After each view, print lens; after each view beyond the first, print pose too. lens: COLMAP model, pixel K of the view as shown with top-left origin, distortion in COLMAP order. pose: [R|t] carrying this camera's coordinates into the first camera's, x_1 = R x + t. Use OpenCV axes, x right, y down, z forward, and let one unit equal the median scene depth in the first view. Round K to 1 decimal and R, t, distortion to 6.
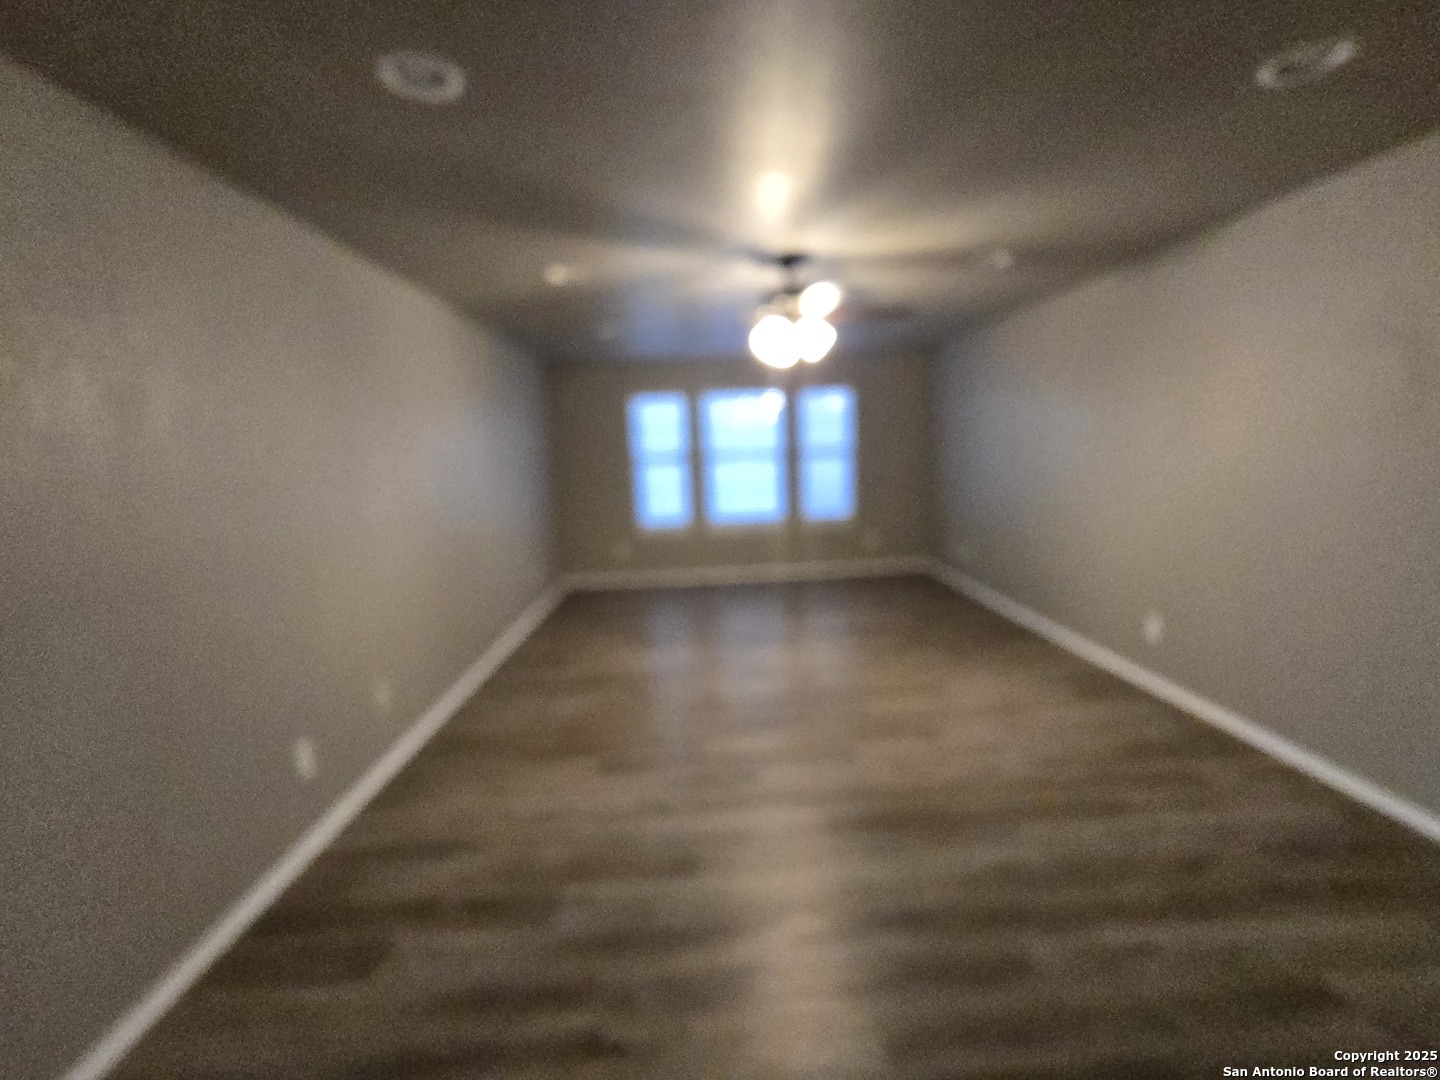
lens RADIAL K [[611.0, 0, 729.3], [0, 611.0, 535.3], [0, 0, 1]] dist [-0.002058, -0.000354]
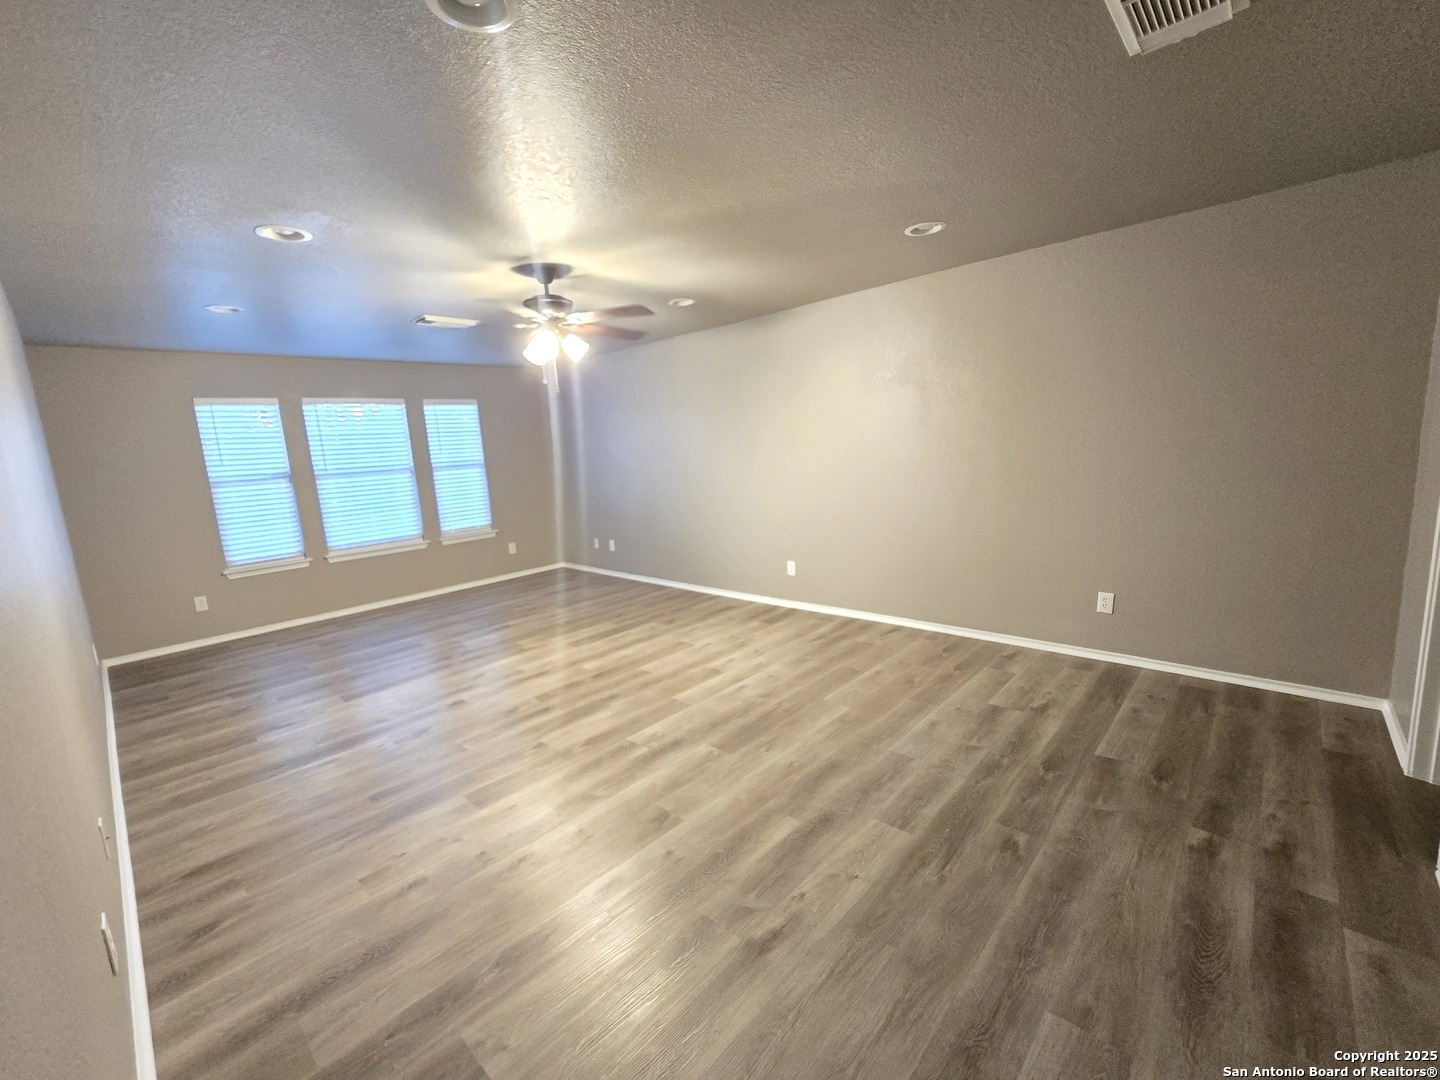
lens RADIAL K [[589.4, 0, 710.5], [0, 589.4, 531.8], [0, 0, 1]] dist [-0.011421, 0.004893]
pose [[0.725019, -0.106246, 0.680484, -0.226901], [0.131760, 0.991177, 0.014372, 0.010827], [-0.676008, 0.079240, 0.732622, 0.047362]]
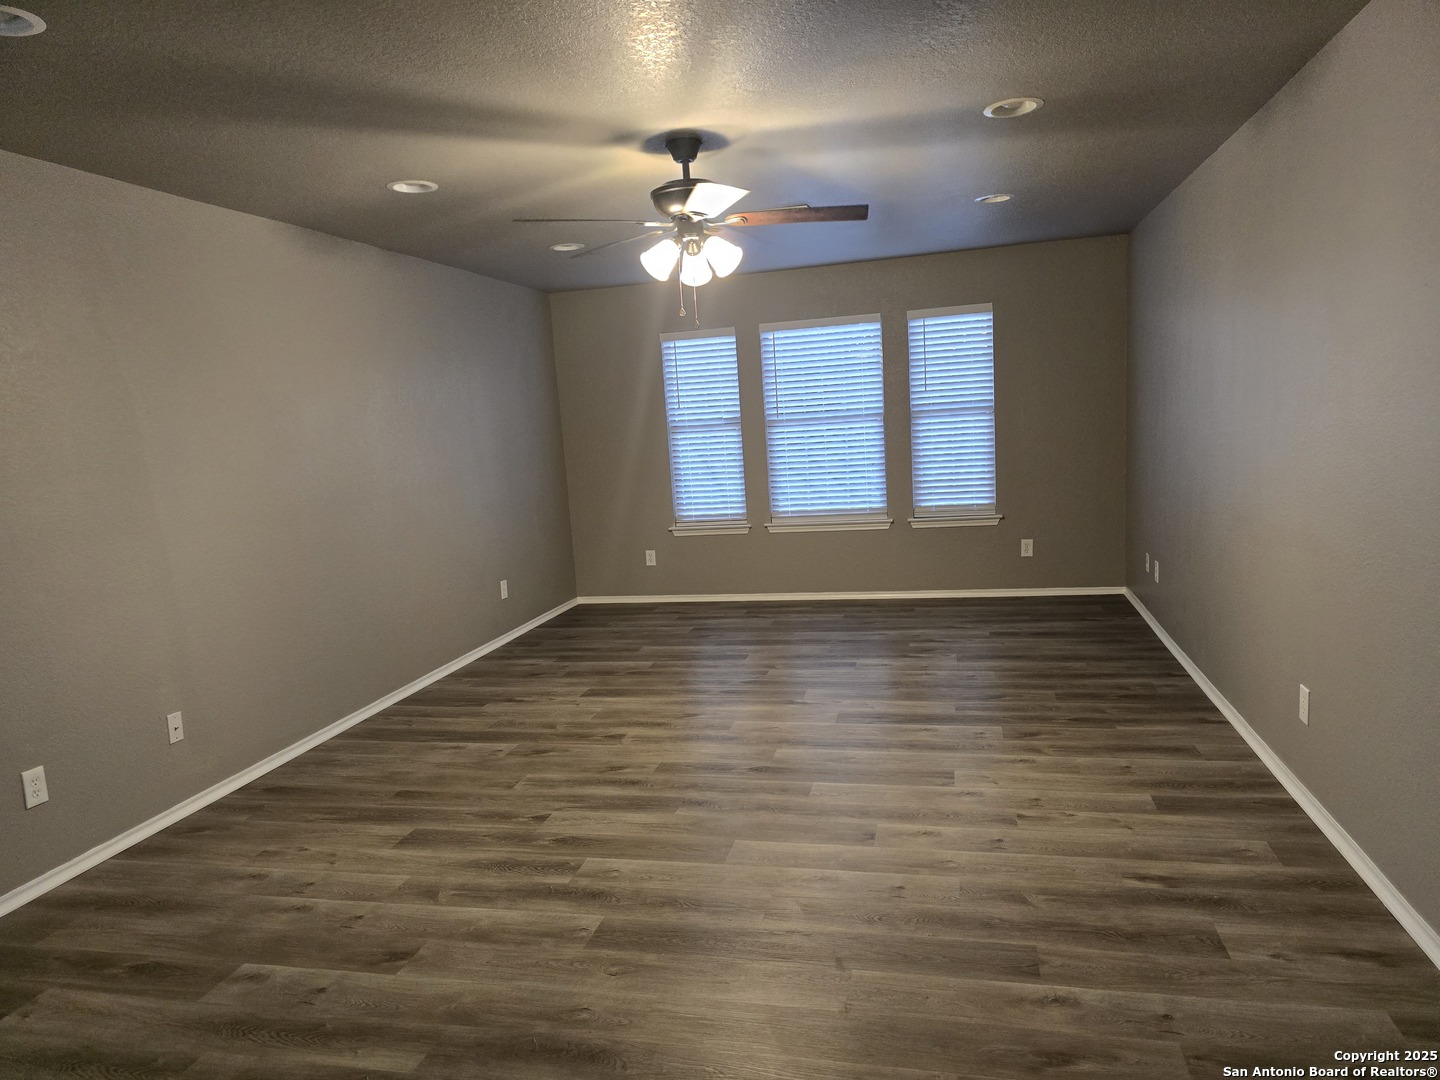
lens RADIAL K [[946.0, 0, 732.5], [0, 946.0, 546.9], [0, 0, 1]] dist [0.034987, -0.022698]
pose [[0.963828, 0.015652, -0.266067, 0.228253], [-0.012879, 0.999843, 0.012164, -0.001934], [0.266215, -0.008298, 0.963878, -0.019338]]
